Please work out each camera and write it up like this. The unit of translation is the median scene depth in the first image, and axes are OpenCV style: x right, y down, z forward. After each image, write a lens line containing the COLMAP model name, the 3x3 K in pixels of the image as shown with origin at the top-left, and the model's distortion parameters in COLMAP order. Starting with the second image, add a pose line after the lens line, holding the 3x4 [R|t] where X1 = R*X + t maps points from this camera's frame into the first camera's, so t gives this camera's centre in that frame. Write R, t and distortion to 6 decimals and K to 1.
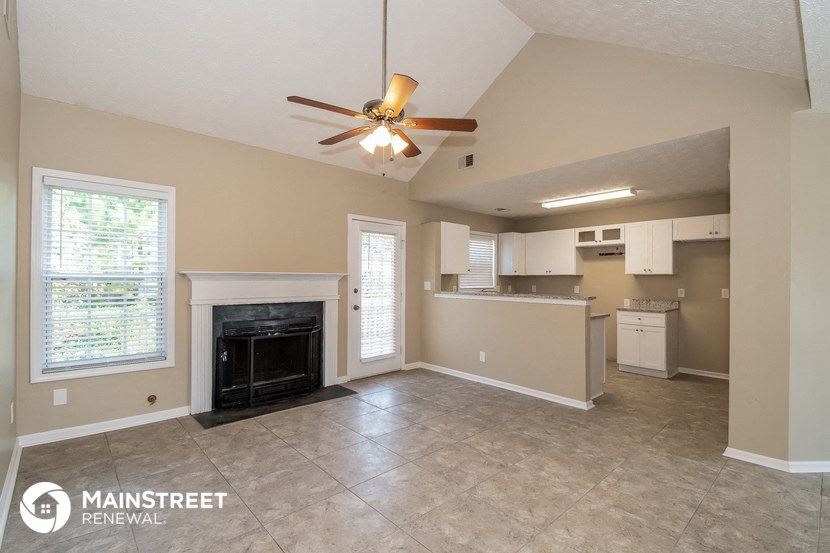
lens RADIAL K [[380.2, 0, 419.4], [0, 380.2, 282.6], [0, 0, 1]] dist [0.023515, -0.000160]
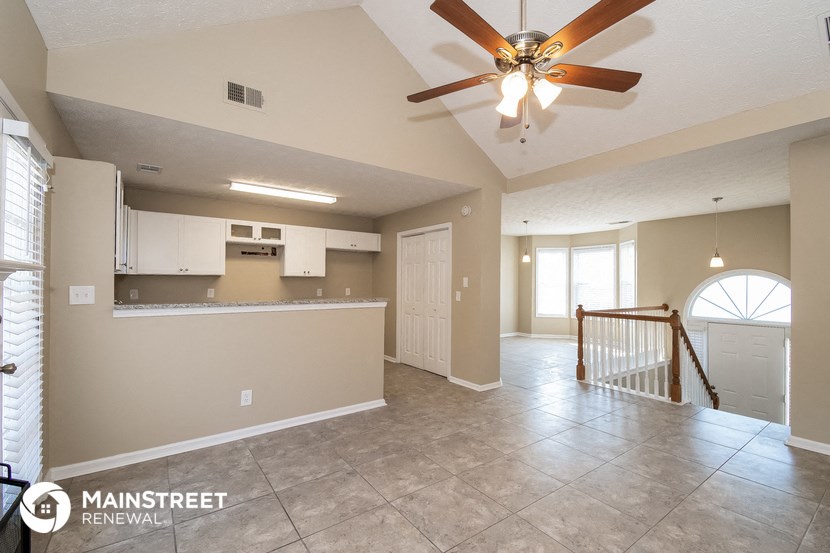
lens RADIAL K [[380.2, 0, 419.4], [0, 380.2, 282.6], [0, 0, 1]] dist [0.023515, -0.000160]
pose [[0.091863, -0.004483, 0.995762, -0.512452], [0.003185, 0.999986, 0.004208, -0.008873], [-0.995767, 0.002785, 0.091876, 0.691140]]
